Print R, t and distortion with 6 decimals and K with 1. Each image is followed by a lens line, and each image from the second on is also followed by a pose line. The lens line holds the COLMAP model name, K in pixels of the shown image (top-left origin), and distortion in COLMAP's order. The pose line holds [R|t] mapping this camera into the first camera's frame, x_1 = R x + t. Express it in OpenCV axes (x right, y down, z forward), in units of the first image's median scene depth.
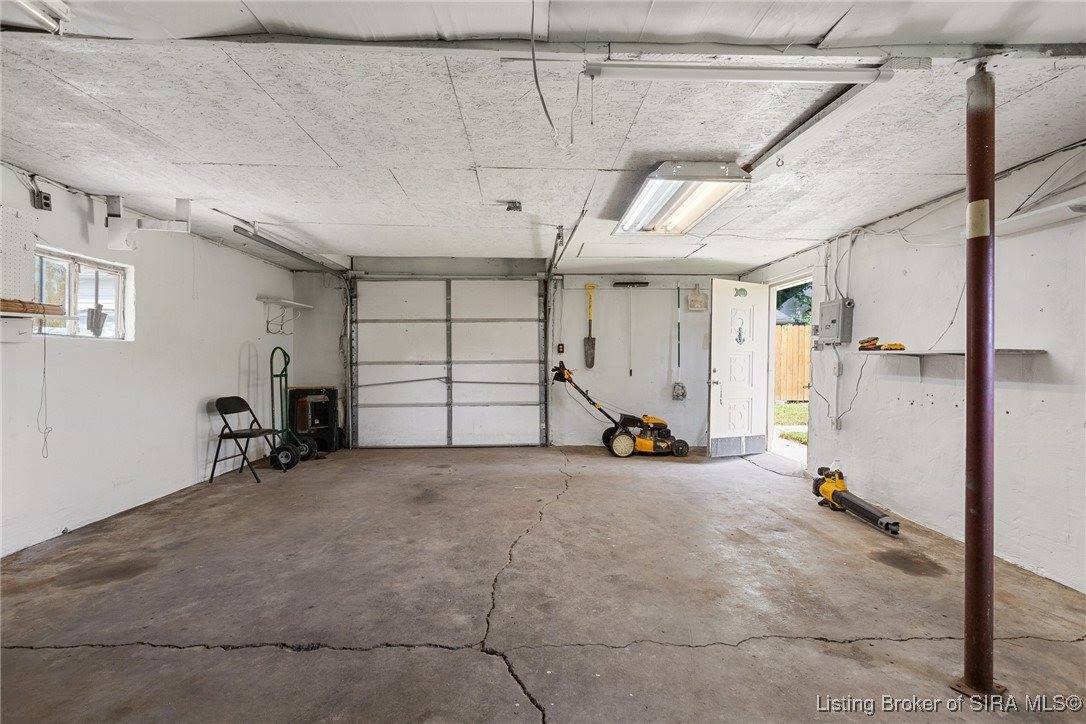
lens RADIAL K [[486.6, 0, 546.9], [0, 486.6, 355.8], [0, 0, 1]] dist [-0.000376, 0.000047]
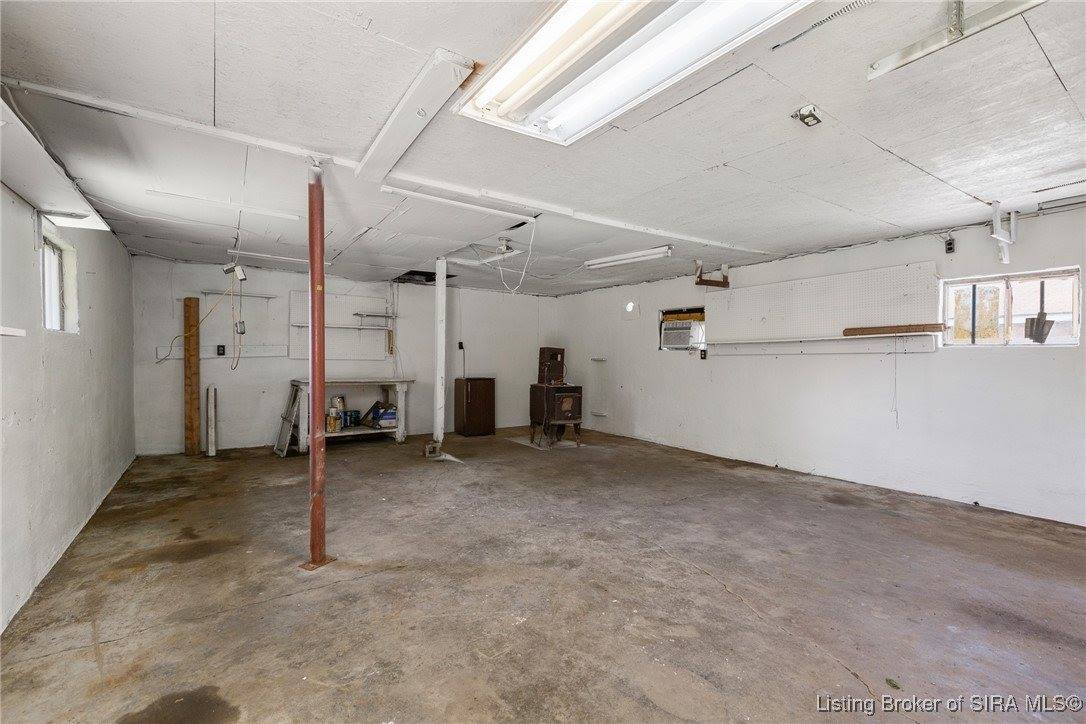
lens RADIAL K [[486.6, 0, 546.9], [0, 486.6, 355.8], [0, 0, 1]] dist [-0.000376, 0.000047]
pose [[-0.848013, -0.014674, -0.529773, 0.634264], [-0.010710, 0.999887, -0.010551, 0.011048], [0.529867, -0.003273, -0.848074, 1.573134]]
